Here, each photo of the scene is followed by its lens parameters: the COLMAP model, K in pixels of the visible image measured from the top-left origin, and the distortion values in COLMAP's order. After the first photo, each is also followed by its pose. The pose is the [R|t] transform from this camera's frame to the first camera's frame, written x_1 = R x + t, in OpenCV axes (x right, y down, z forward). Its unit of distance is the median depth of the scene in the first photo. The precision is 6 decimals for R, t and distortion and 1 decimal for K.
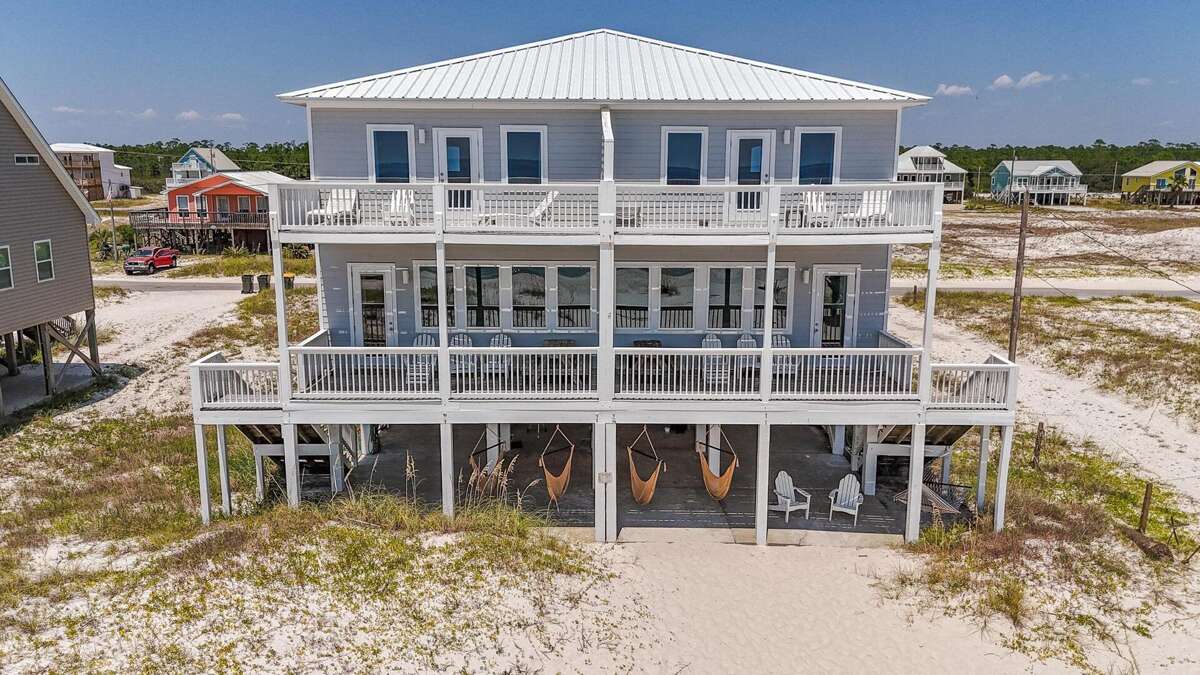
lens RADIAL K [[933.2, 0, 600.0], [0, 933.2, 337.5], [0, 0, 1]] dist [0.052813, 0.000416]
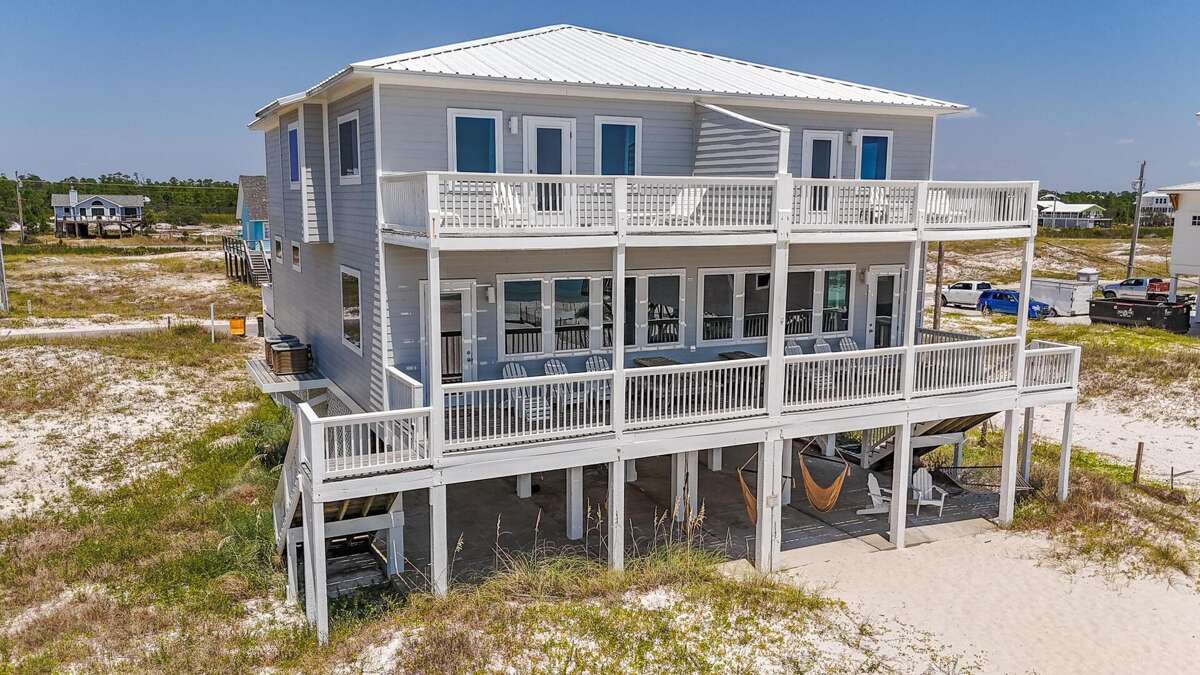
lens RADIAL K [[941.3, 0, 600.0], [0, 941.3, 337.5], [0, 0, 1]] dist [0.026568, 0.000626]
pose [[0.897508, -0.062293, 0.436577, -0.503541], [0.079417, 0.996619, -0.021062, -0.002328], [-0.433789, 0.053575, 0.899420, 0.223411]]
